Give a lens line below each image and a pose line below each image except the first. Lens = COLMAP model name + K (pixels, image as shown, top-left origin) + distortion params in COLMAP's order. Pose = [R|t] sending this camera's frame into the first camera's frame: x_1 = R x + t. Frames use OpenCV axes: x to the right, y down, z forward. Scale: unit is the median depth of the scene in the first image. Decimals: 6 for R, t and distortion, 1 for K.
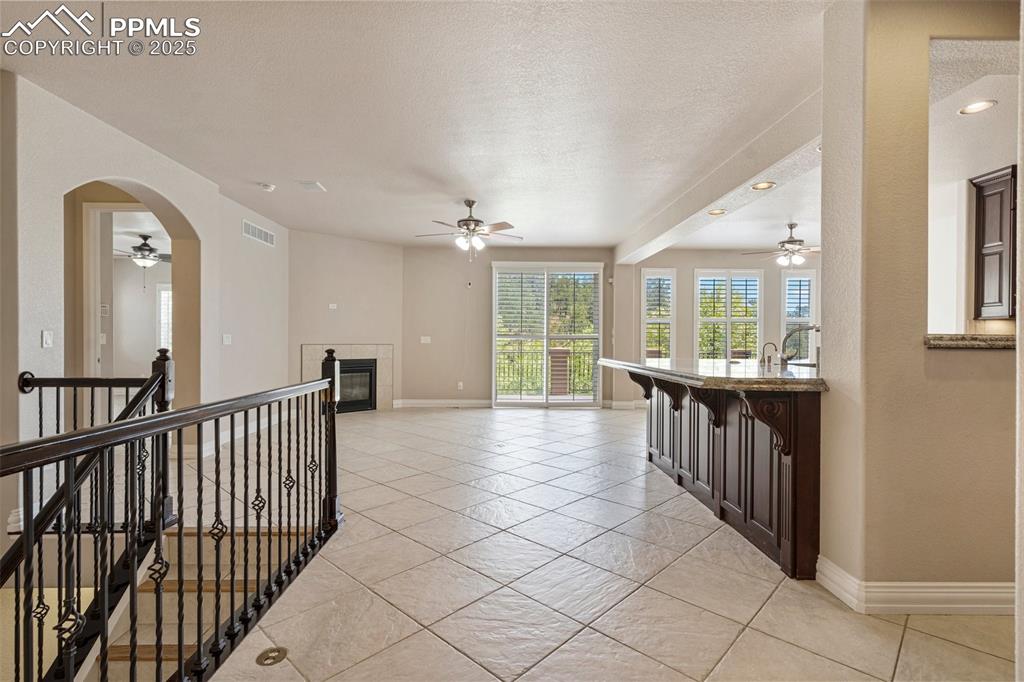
lens RADIAL K [[483.3, 0, 512.0], [0, 483.3, 341.0], [0, 0, 1]] dist [0.000703, 0.000328]
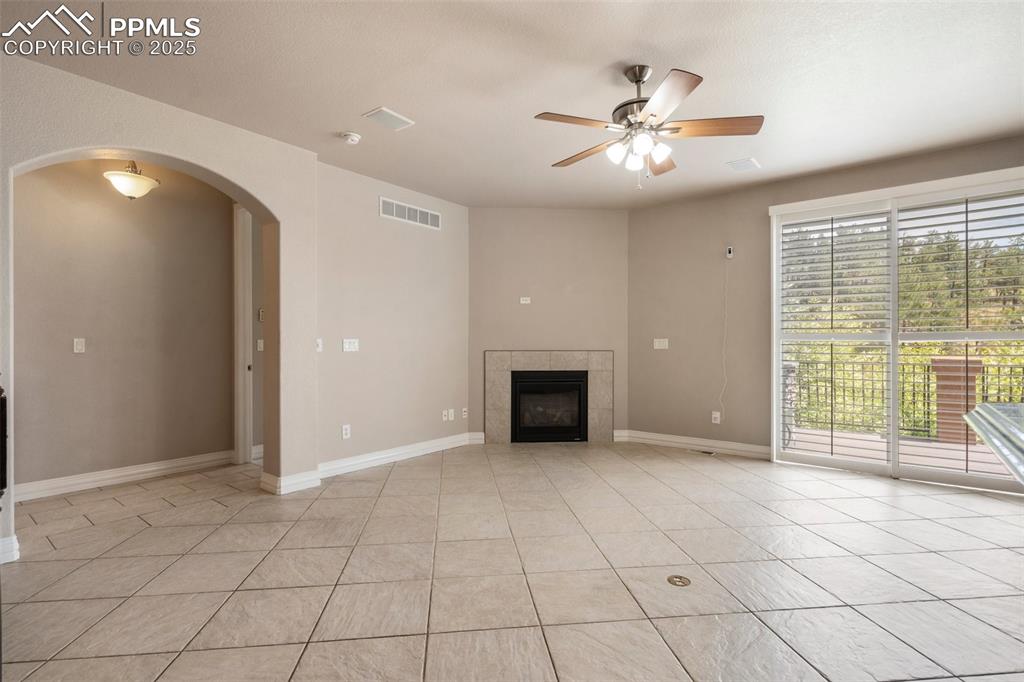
lens RADIAL K [[483.3, 0, 512.0], [0, 483.3, 341.0], [0, 0, 1]] dist [0.000703, 0.000328]
pose [[0.765686, -0.010114, -0.643135, 0.095596], [0.005932, 0.999945, -0.008664, -0.001667], [0.643187, 0.002819, 0.765704, 0.375846]]
